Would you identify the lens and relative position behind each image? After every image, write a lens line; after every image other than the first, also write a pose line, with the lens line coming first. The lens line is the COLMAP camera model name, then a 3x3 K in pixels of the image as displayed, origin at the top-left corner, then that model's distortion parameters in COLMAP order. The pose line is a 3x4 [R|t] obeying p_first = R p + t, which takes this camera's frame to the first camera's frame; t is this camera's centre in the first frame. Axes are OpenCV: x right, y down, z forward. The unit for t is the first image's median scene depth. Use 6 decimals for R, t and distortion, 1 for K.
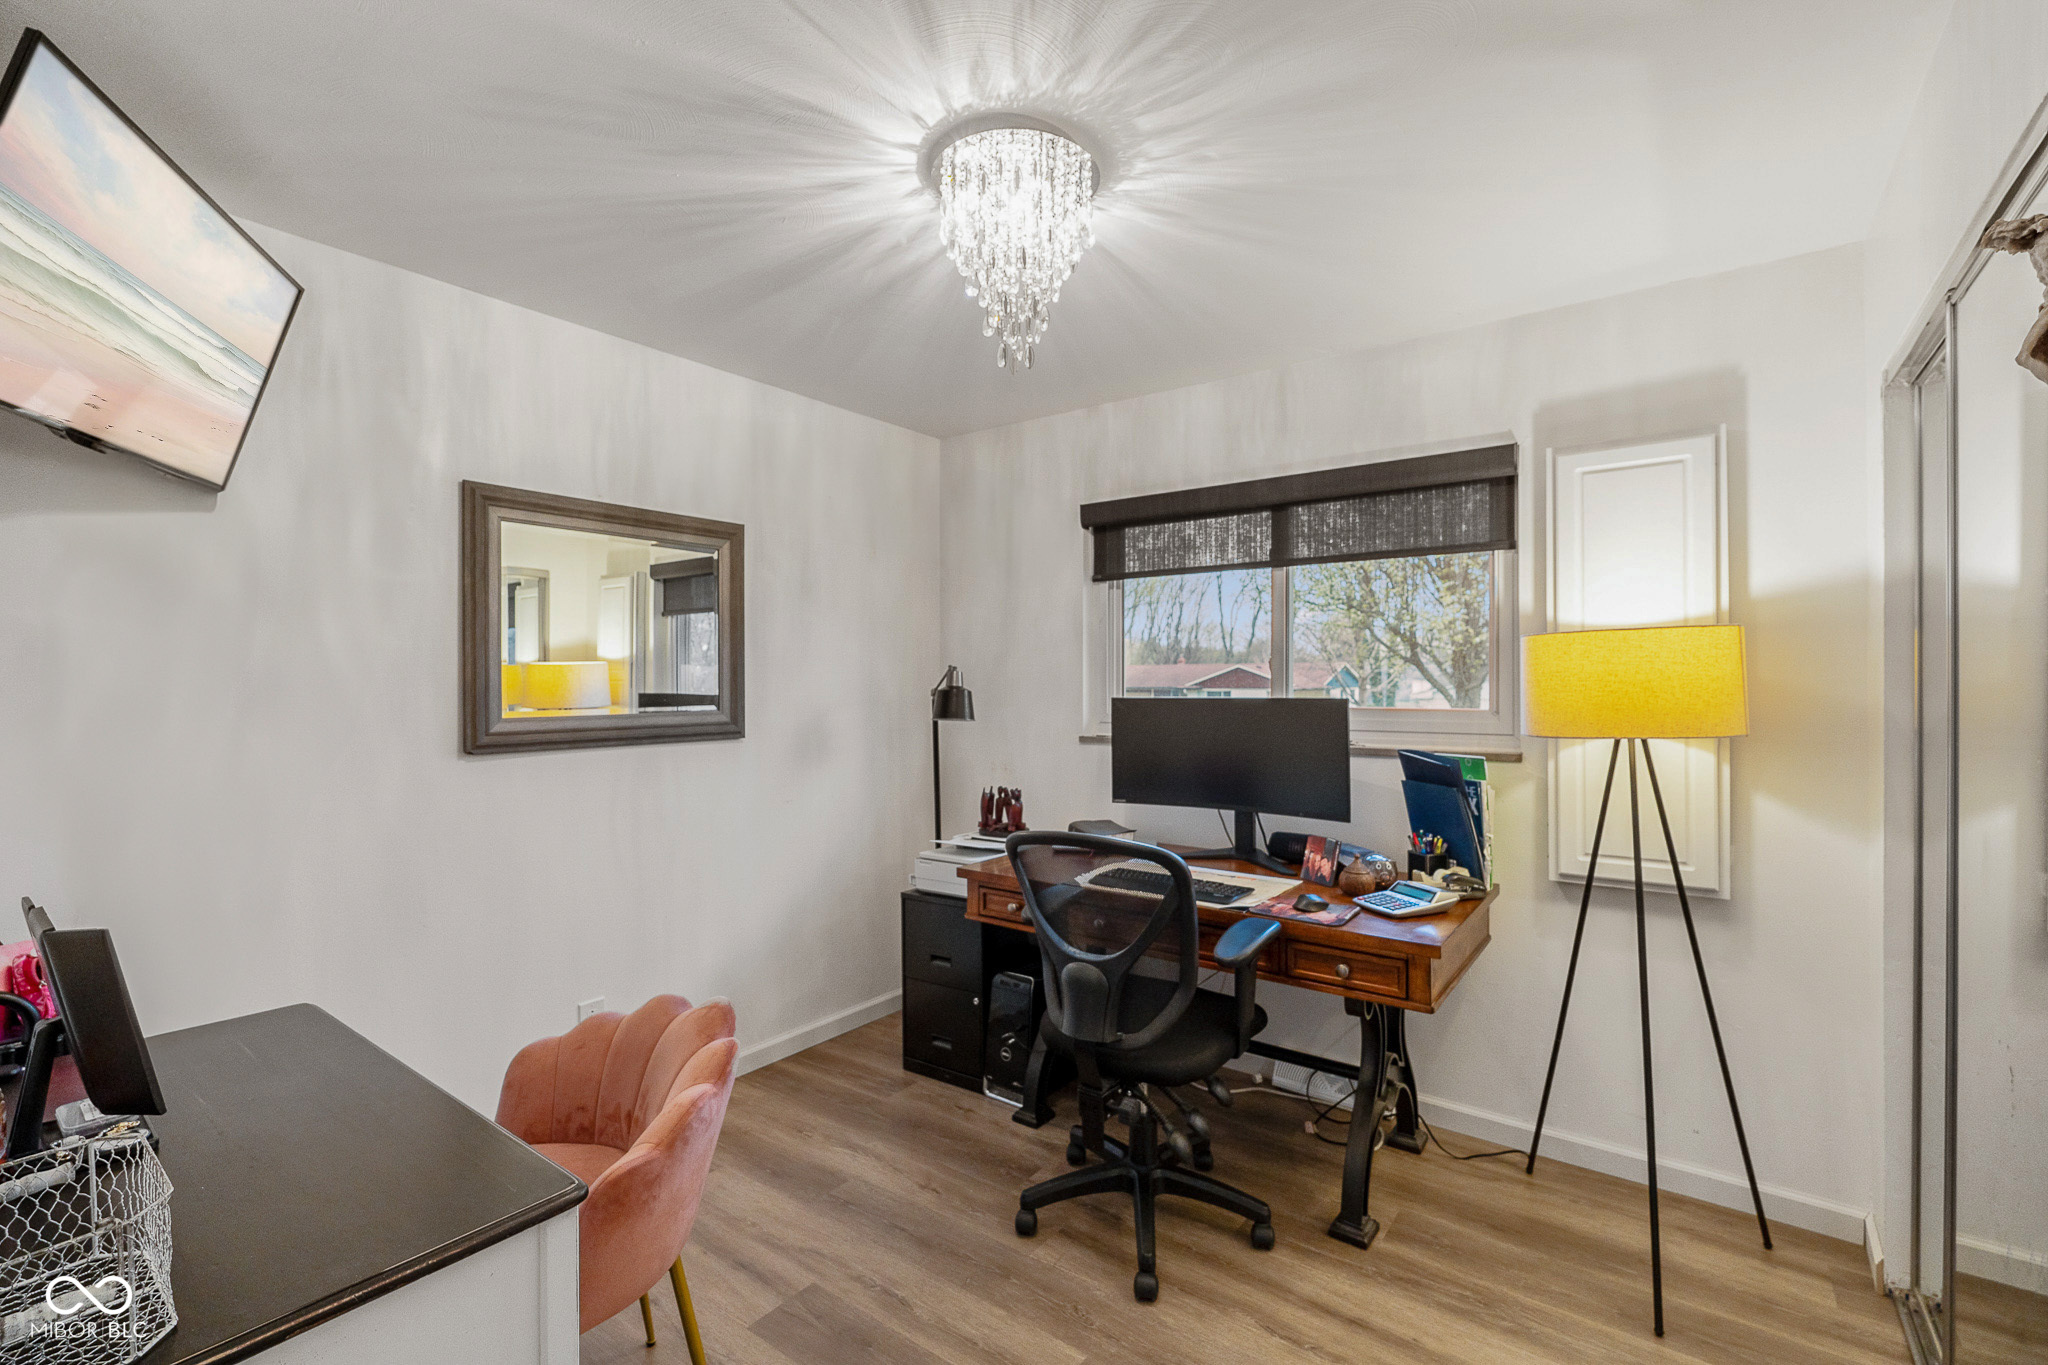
lens RADIAL K [[913.4, 0, 1024.0], [0, 913.4, 682.5], [0, 0, 1]] dist [0.000711, 0.000183]
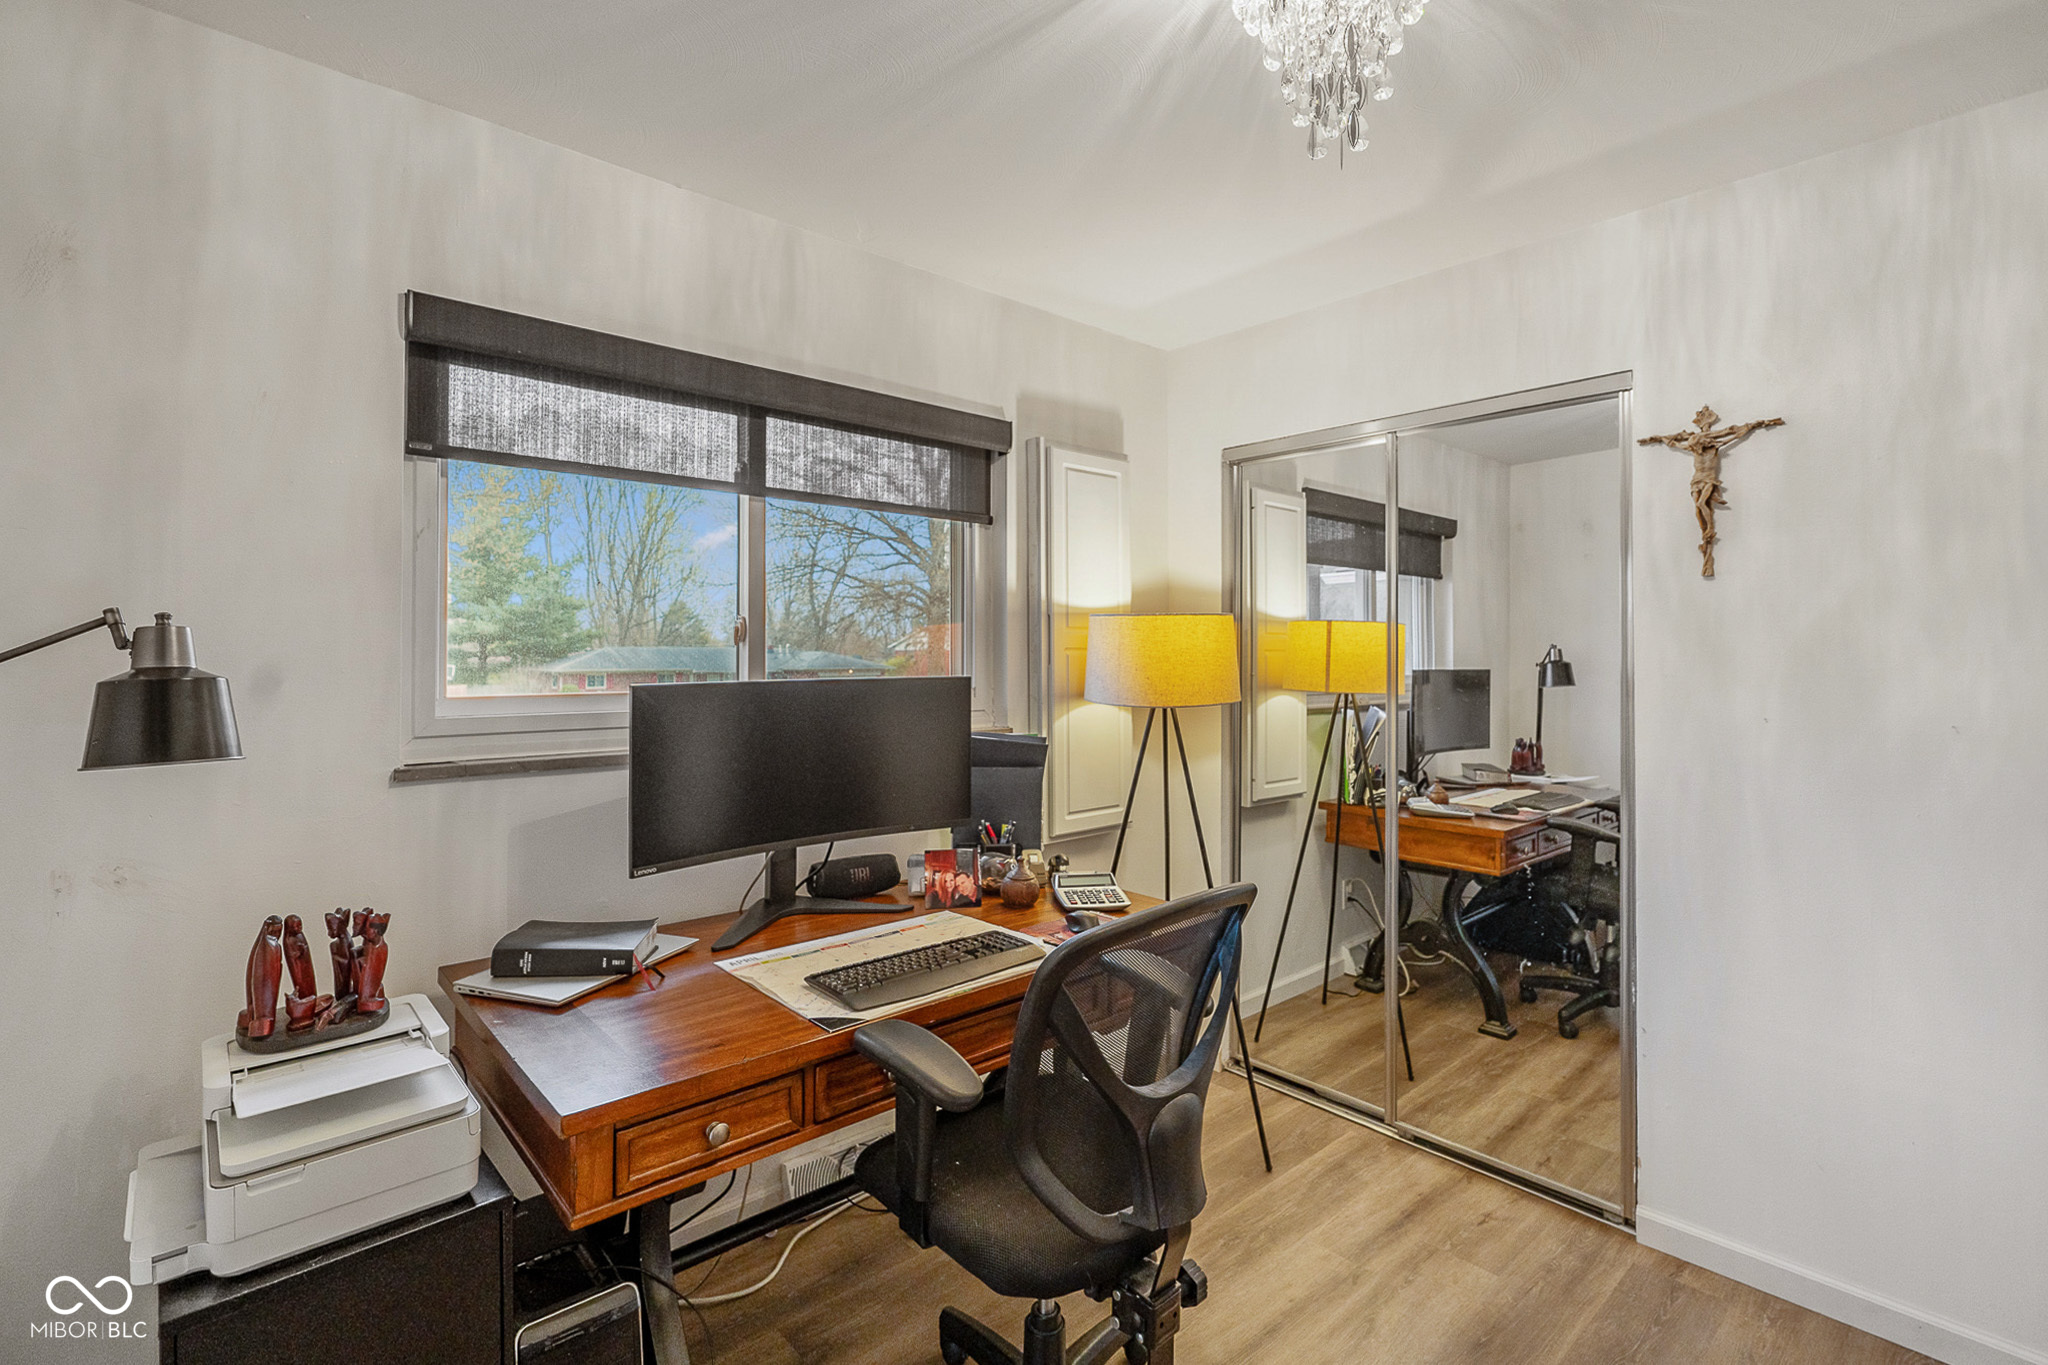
lens RADIAL K [[946.6, 0, 1026.4], [0, 946.6, 644.2], [0, 0, 1]] dist [-0.000932, -0.000086]
pose [[0.197548, 0.012310, 0.980216, -0.414333], [-0.004046, 0.999923, -0.011742, -0.002576], [-0.980285, -0.001647, 0.197582, 0.658863]]
